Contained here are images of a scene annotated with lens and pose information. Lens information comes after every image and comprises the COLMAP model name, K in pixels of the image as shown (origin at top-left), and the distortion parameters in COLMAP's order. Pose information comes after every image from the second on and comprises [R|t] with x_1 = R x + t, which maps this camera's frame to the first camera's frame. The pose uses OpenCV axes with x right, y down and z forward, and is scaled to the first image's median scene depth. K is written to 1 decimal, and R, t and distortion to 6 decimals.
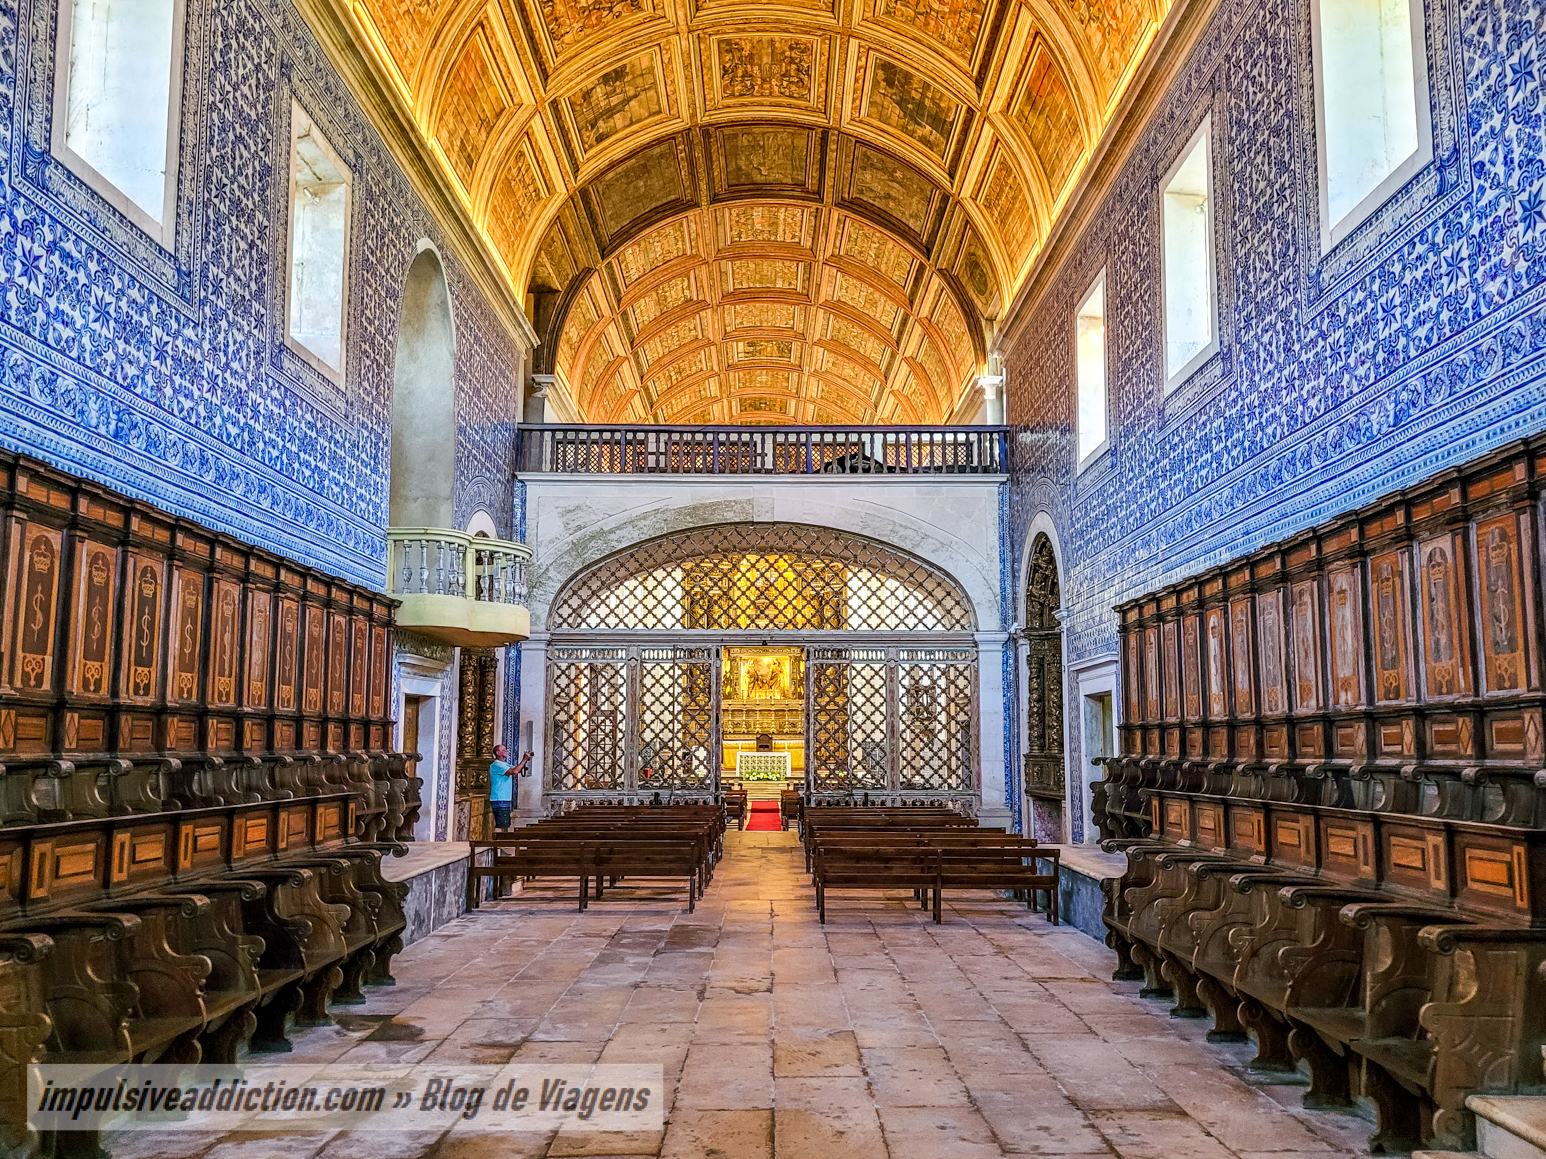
lens RADIAL K [[1188.5, 0, 807.5], [0, 1188.5, 587.3], [0, 0, 1]] dist [0.586948, -0.000962]
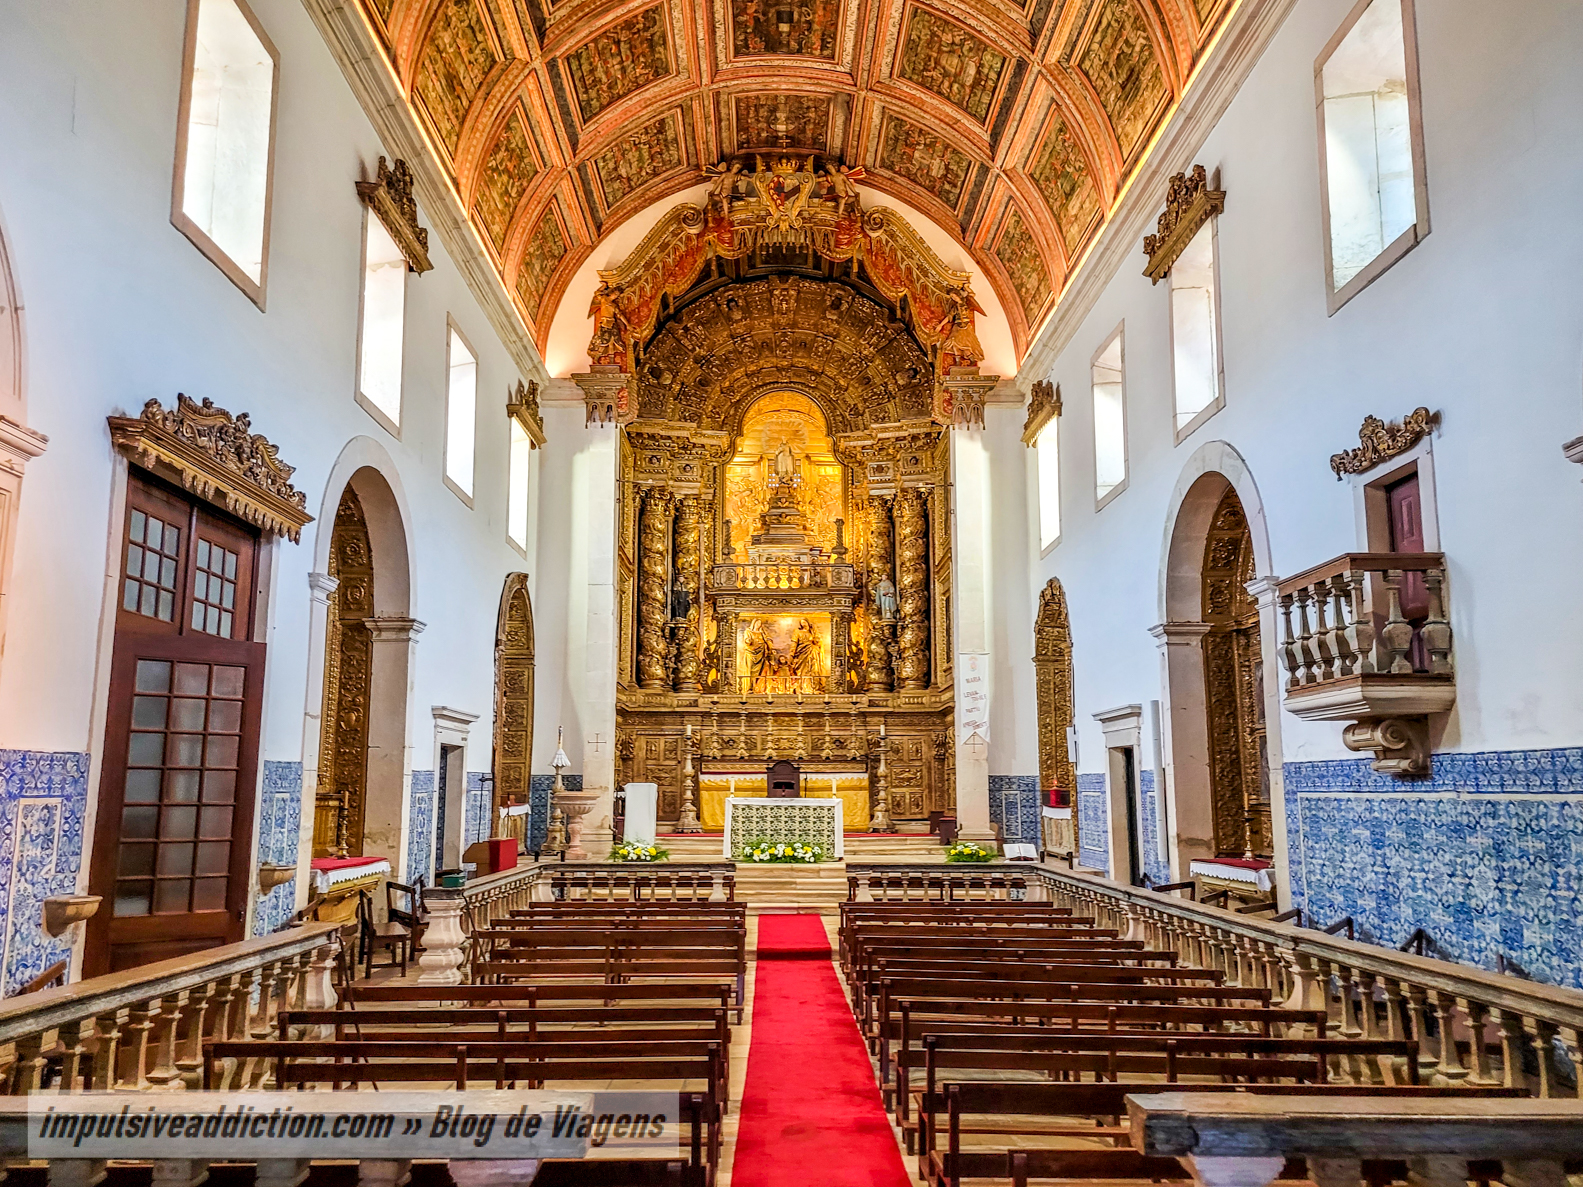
lens RADIAL K [[1208.7, 0, 791.5], [0, 1208.7, 593.5], [0, 0, 1]] dist [0.046429, -0.005441]
pose [[0.999765, -0.000920, -0.021647, -0.020906], [0.000404, 0.999716, -0.023832, 0.062385], [0.021663, 0.023817, 0.999482, 0.479137]]
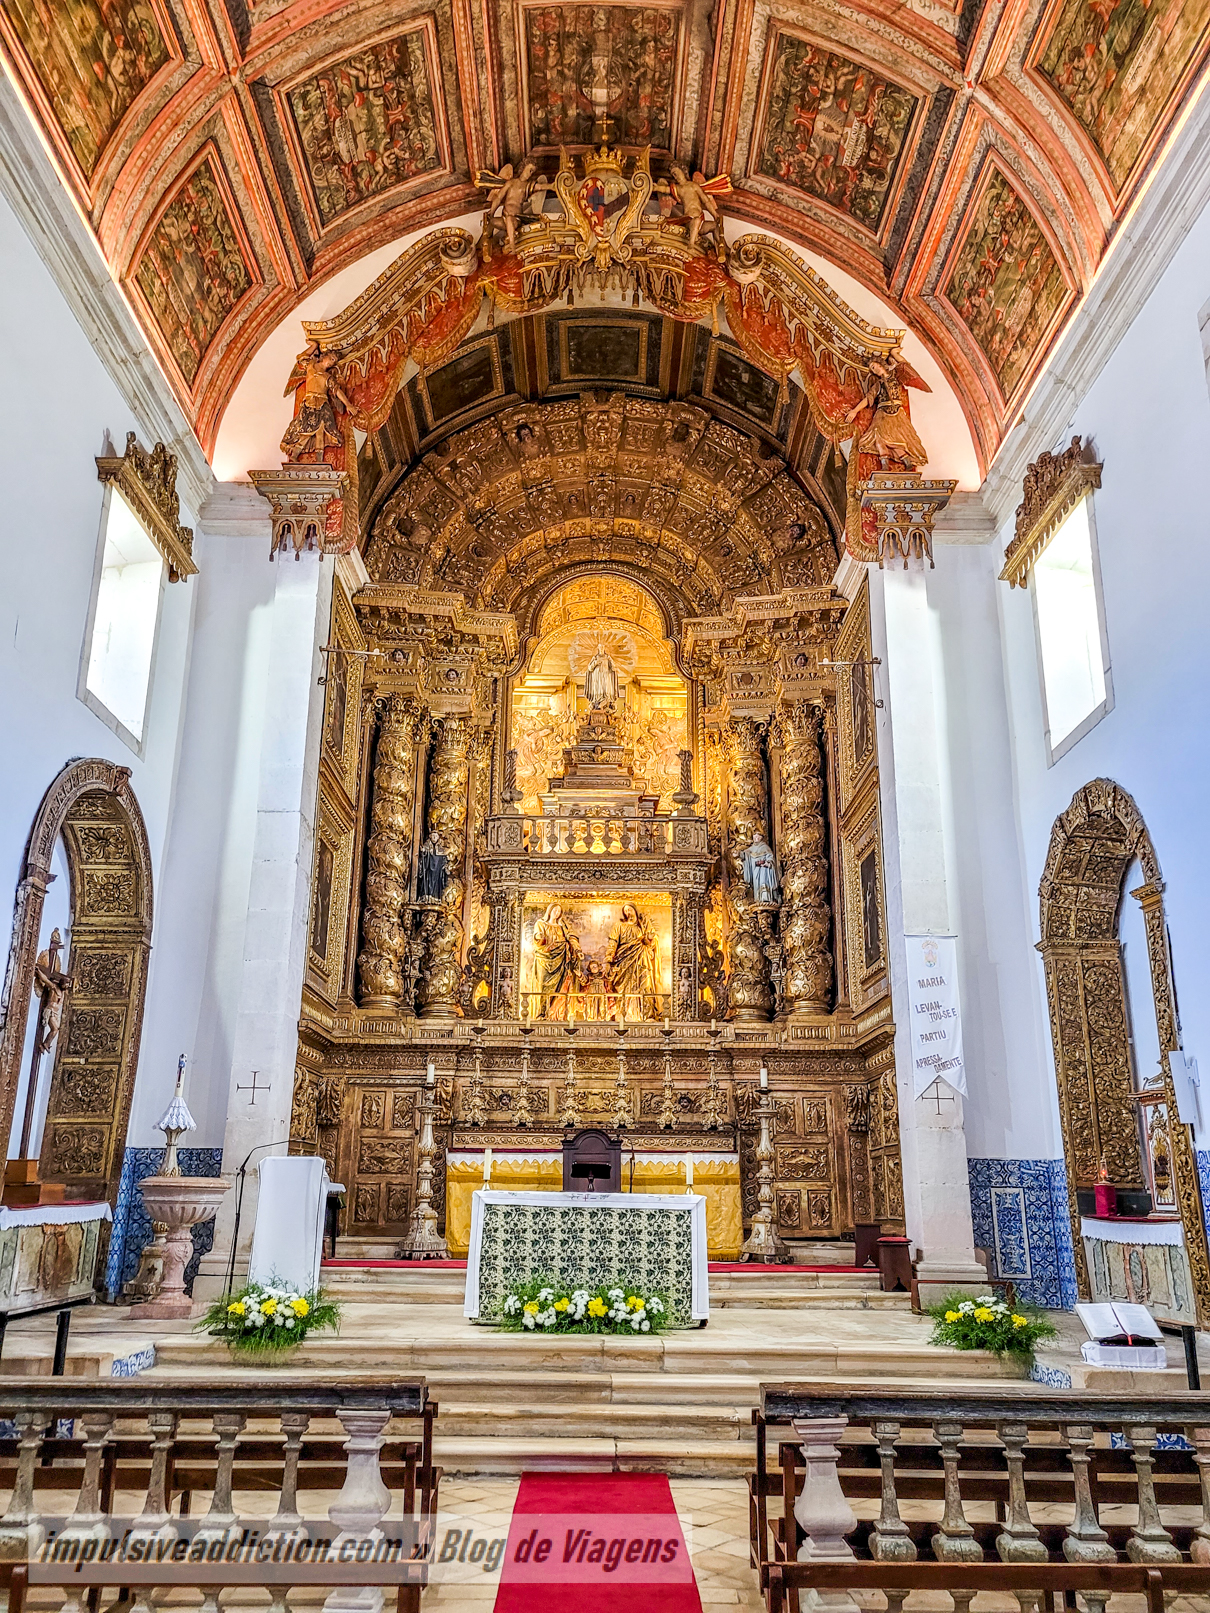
lens RADIAL K [[1231.7, 0, 603.3], [0, 1231.7, 827.4], [0, 0, 1]] dist [0.046429, -0.005441]
pose [[0.999551, 0.005430, -0.029475, -0.024101], [-0.009908, 0.988023, -0.153991, 0.092360], [0.028286, 0.154214, 0.987632, 0.669964]]
